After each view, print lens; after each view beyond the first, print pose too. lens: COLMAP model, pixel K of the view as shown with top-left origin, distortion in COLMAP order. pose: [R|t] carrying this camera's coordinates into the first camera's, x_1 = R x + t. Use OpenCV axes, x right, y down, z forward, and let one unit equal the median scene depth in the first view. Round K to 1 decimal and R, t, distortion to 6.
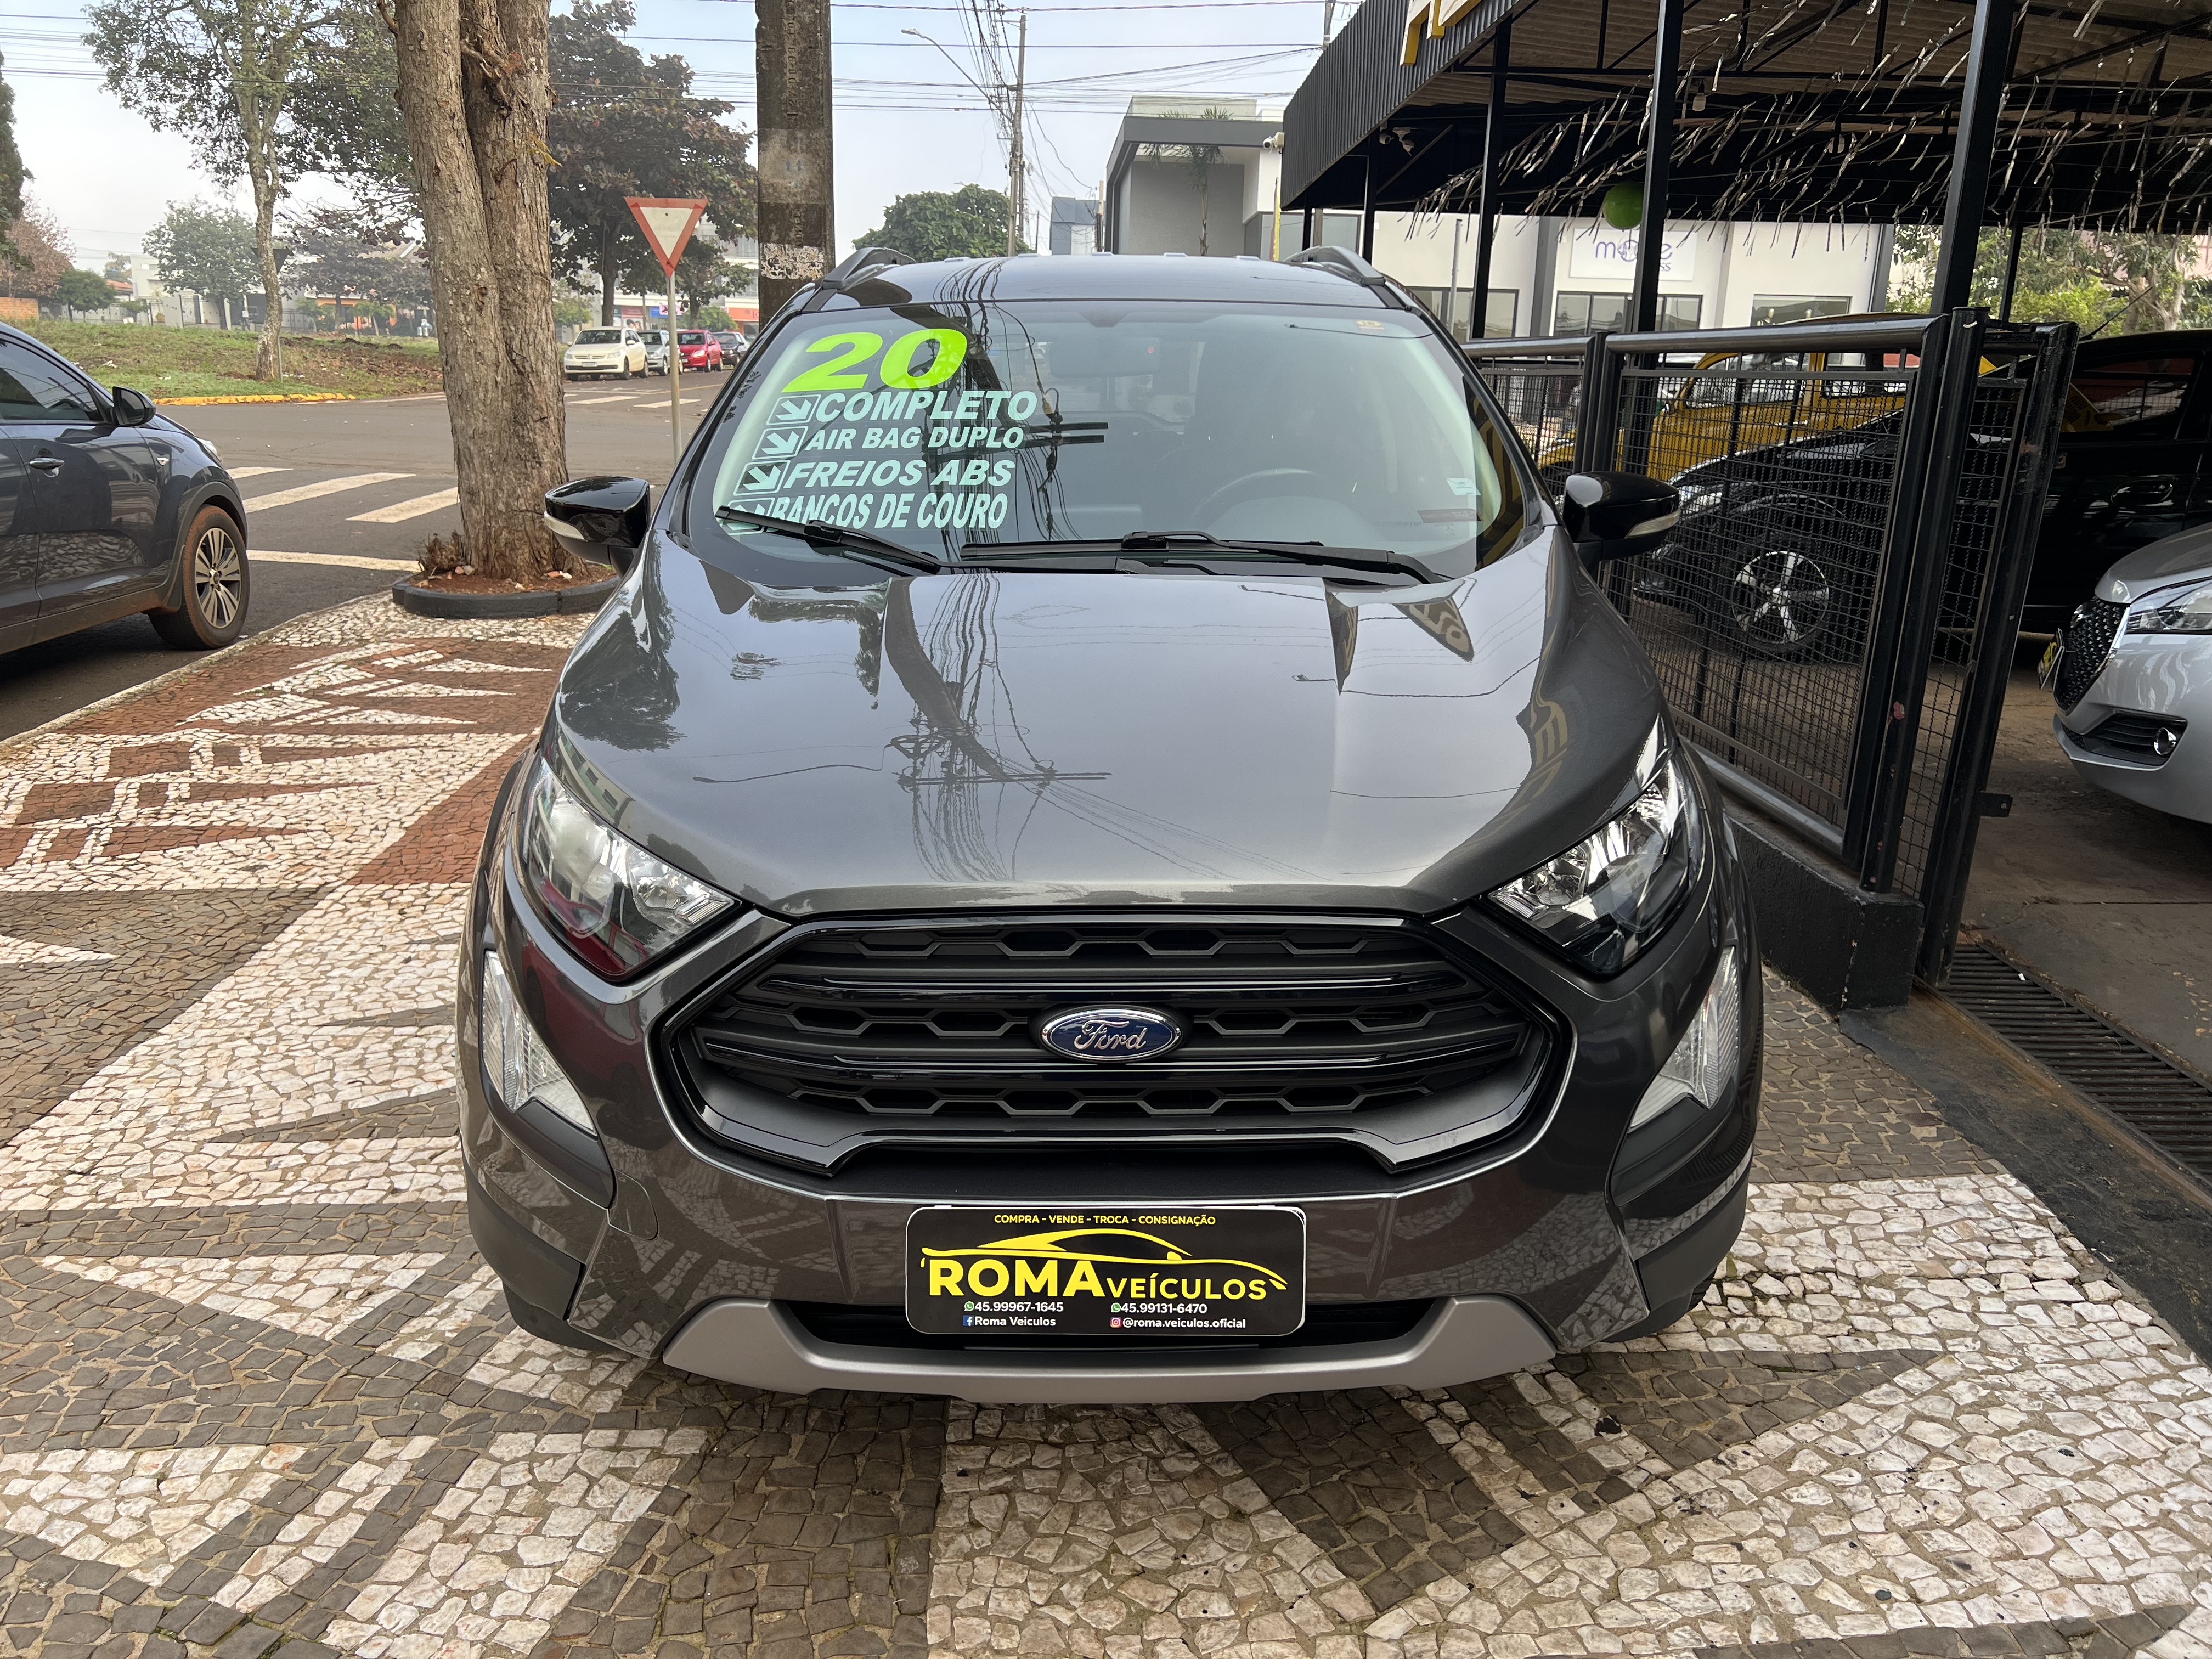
lens RADIAL K [[1669.4, 0, 1089.0], [0, 1669.4, 835.4], [0, 0, 1]] dist [0.049716, -0.052377]
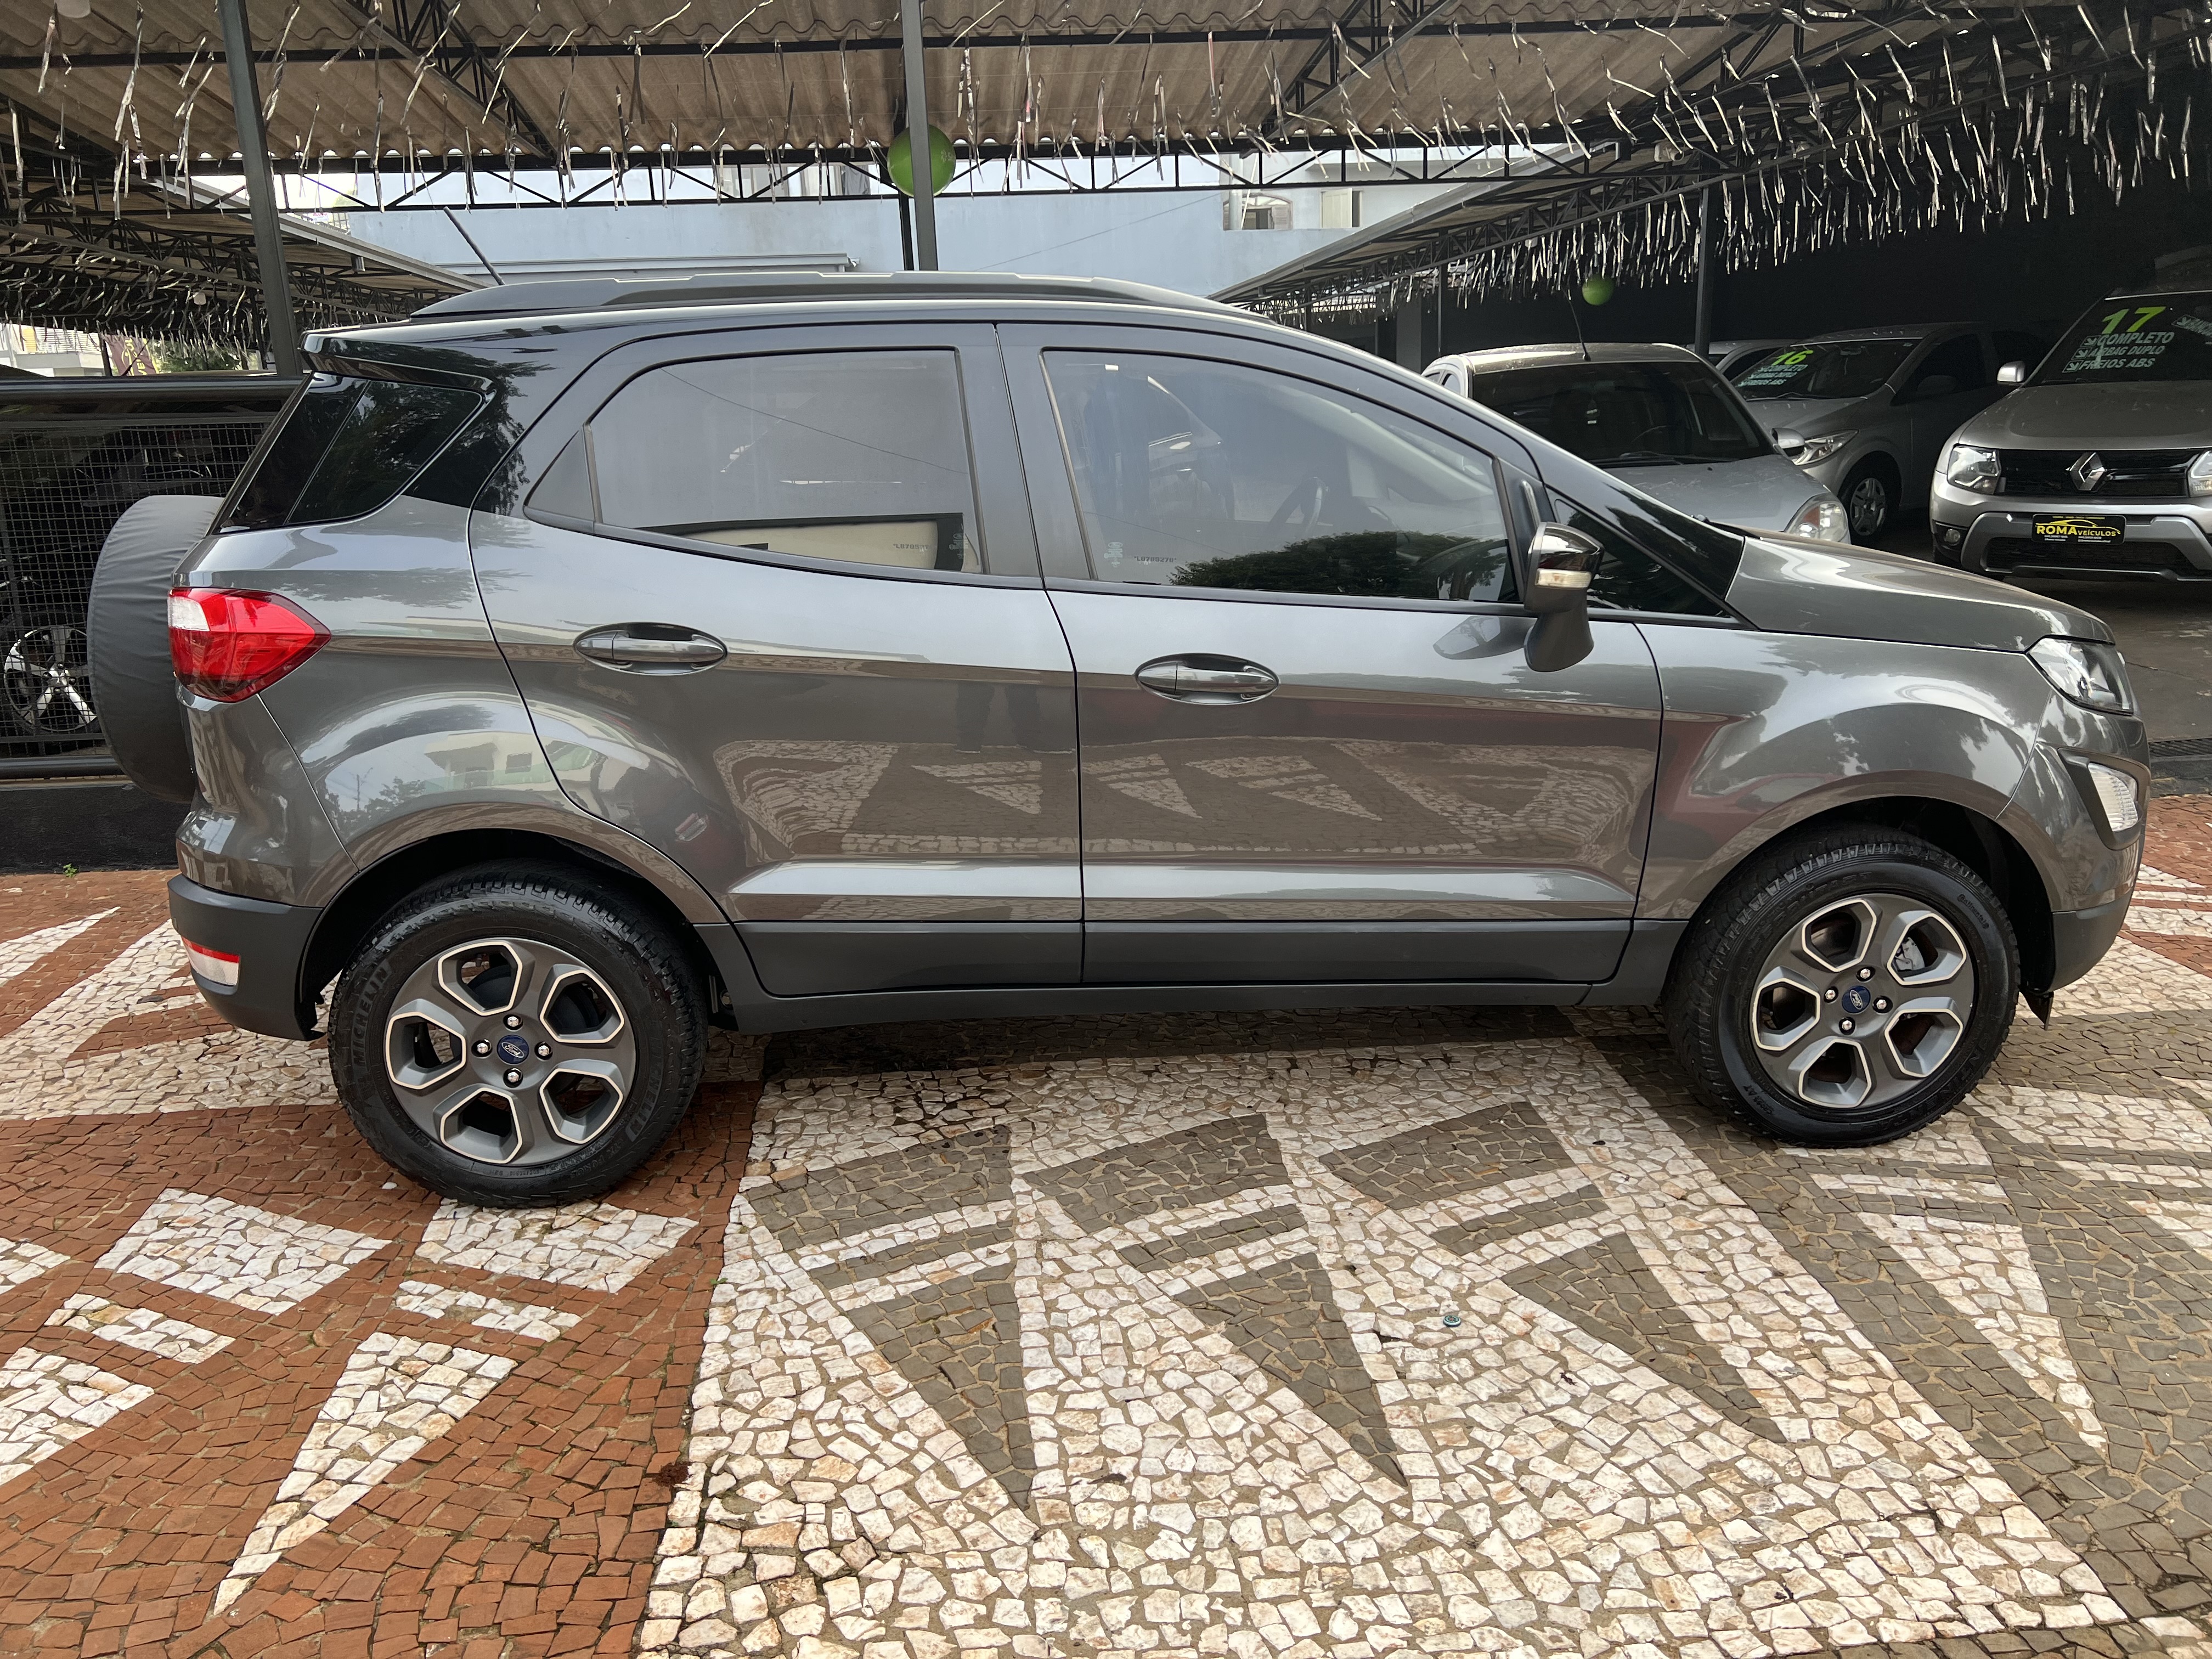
lens RADIAL K [[1669.4, 0, 1092.4], [0, 1669.4, 833.0], [0, 0, 1]] dist [0.049716, -0.052377]
pose [[-0.083273, -0.264459, 0.960795, -1.158785], [0.287764, 0.916689, 0.277260, -0.368788], [-0.954074, 0.299570, -0.000234, 1.224501]]
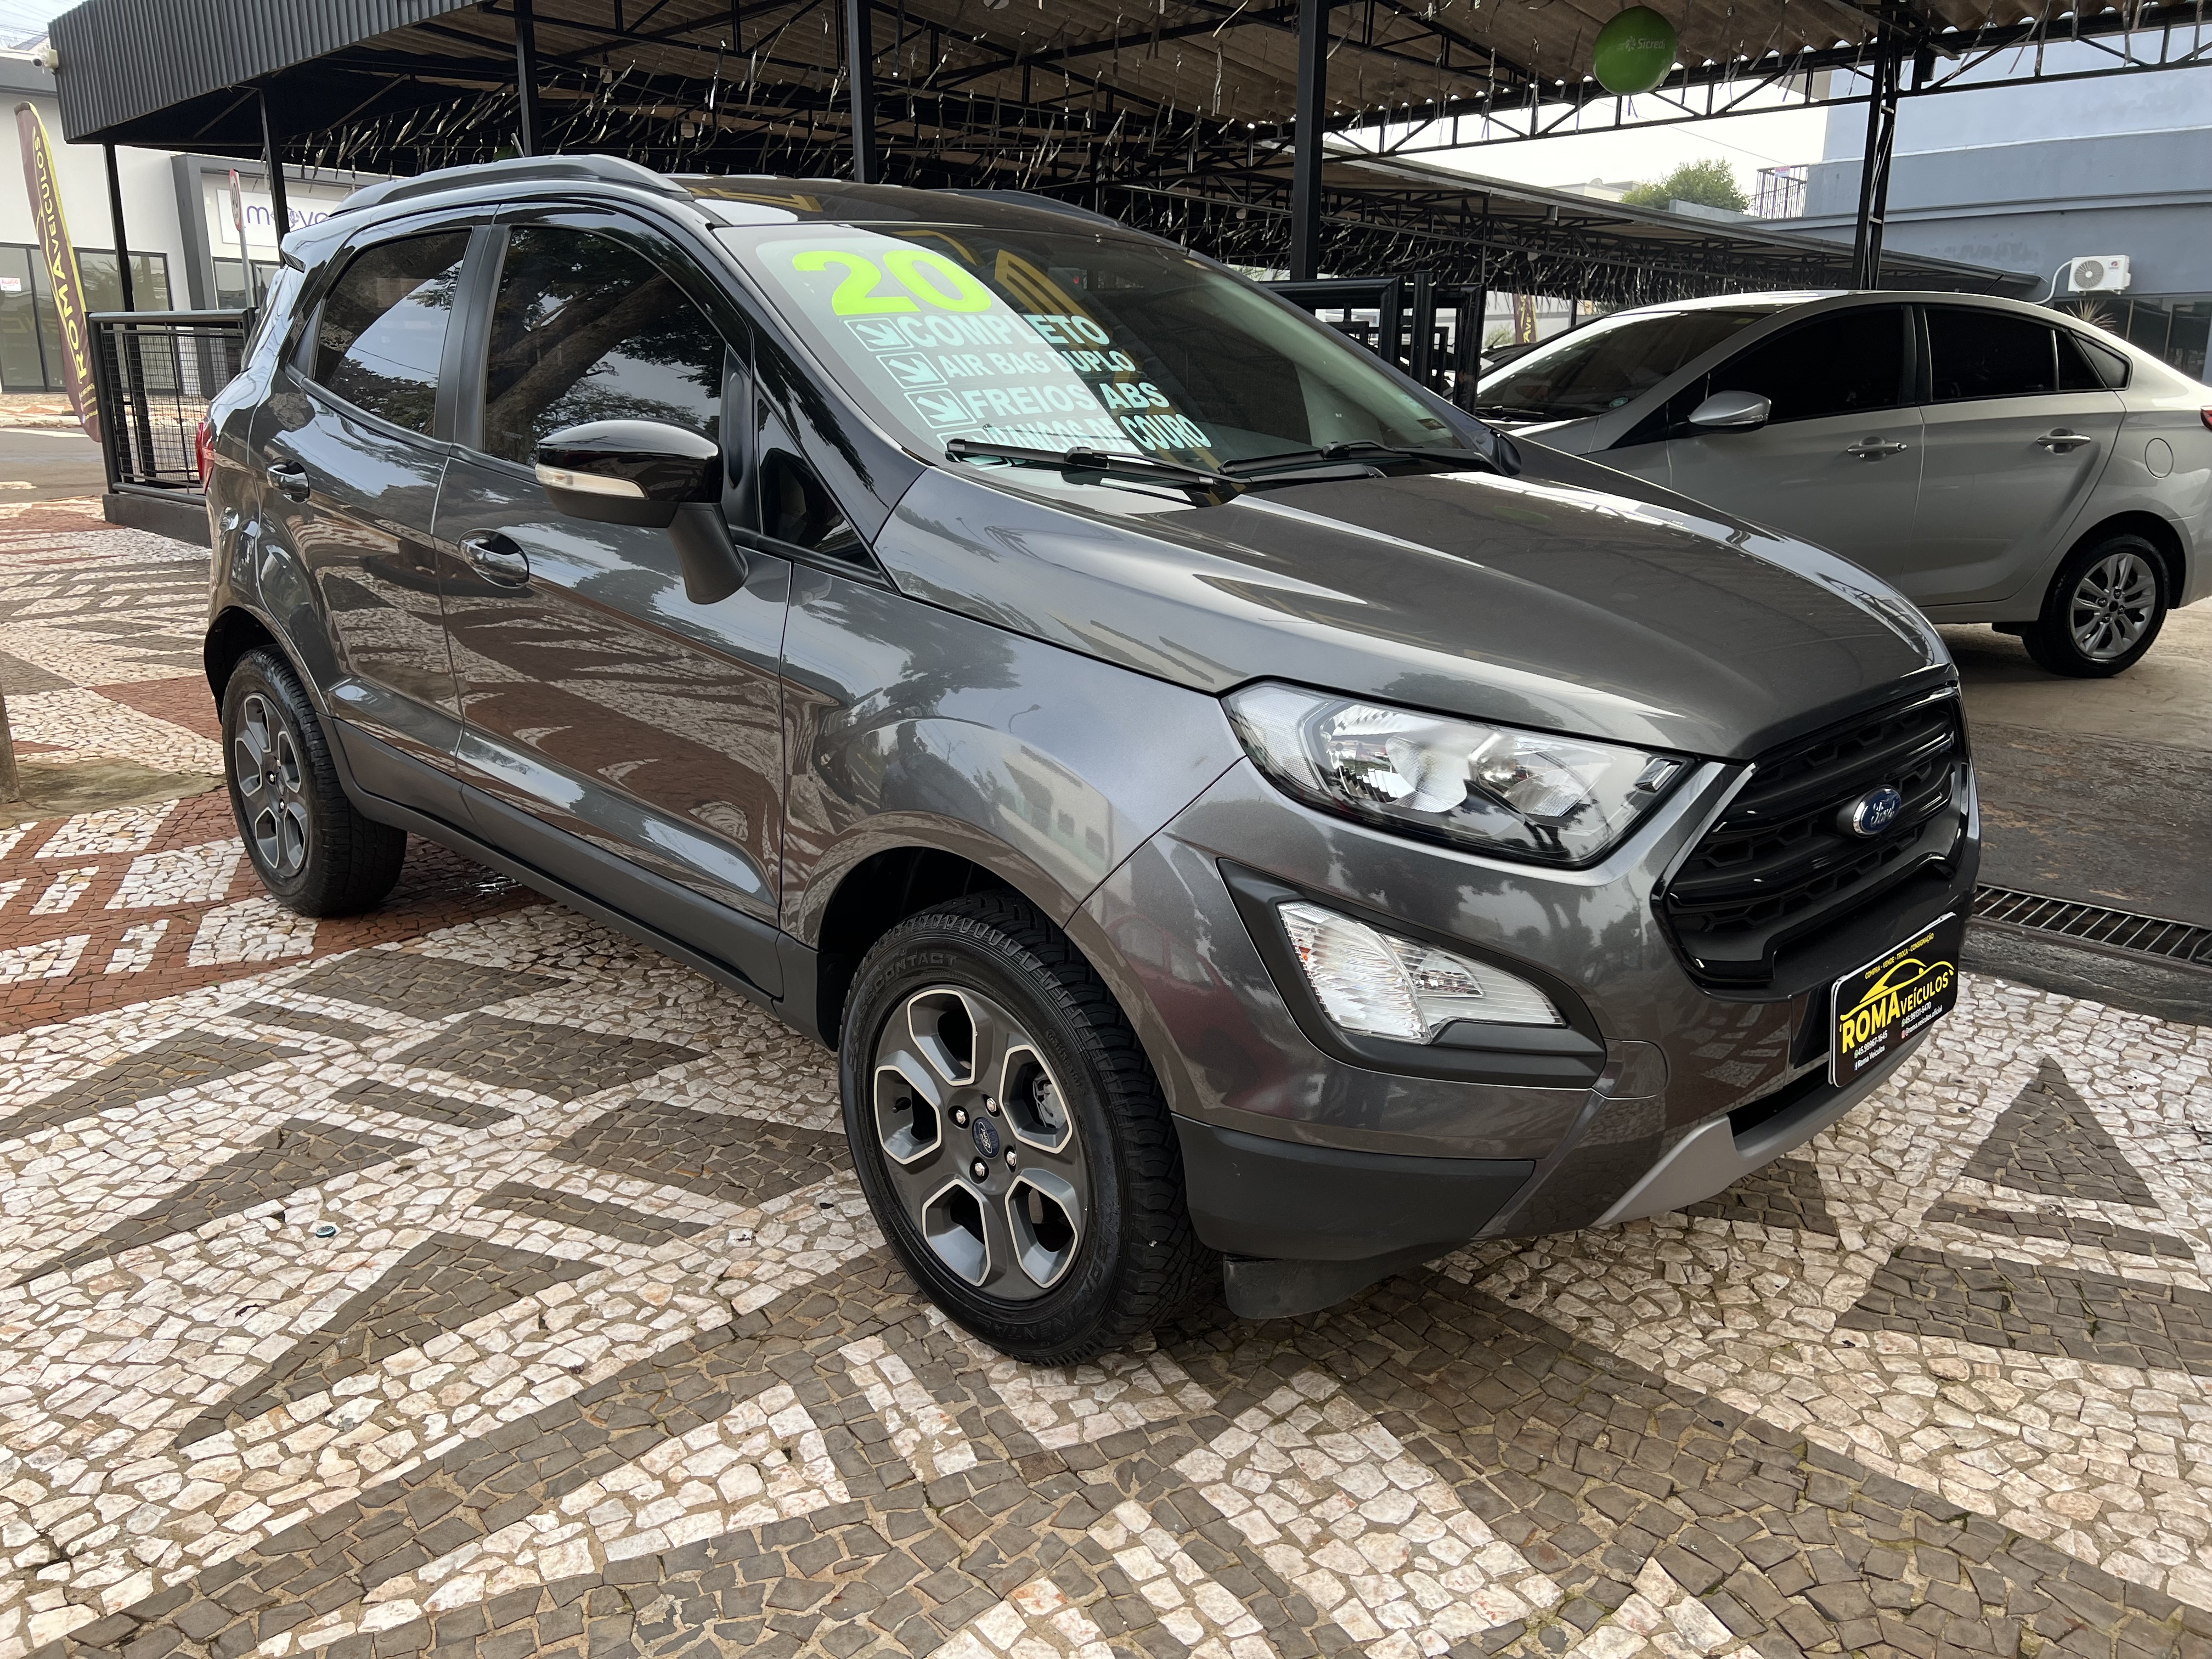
lens RADIAL K [[1669.4, 0, 1086.2], [0, 1669.4, 848.6], [0, 0, 1]] dist [0.049716, -0.052377]
pose [[0.710422, -0.199391, 0.674940, -0.675709], [0.187777, 0.977963, 0.091262, -0.042075], [-0.678263, 0.061904, 0.732207, 0.259703]]
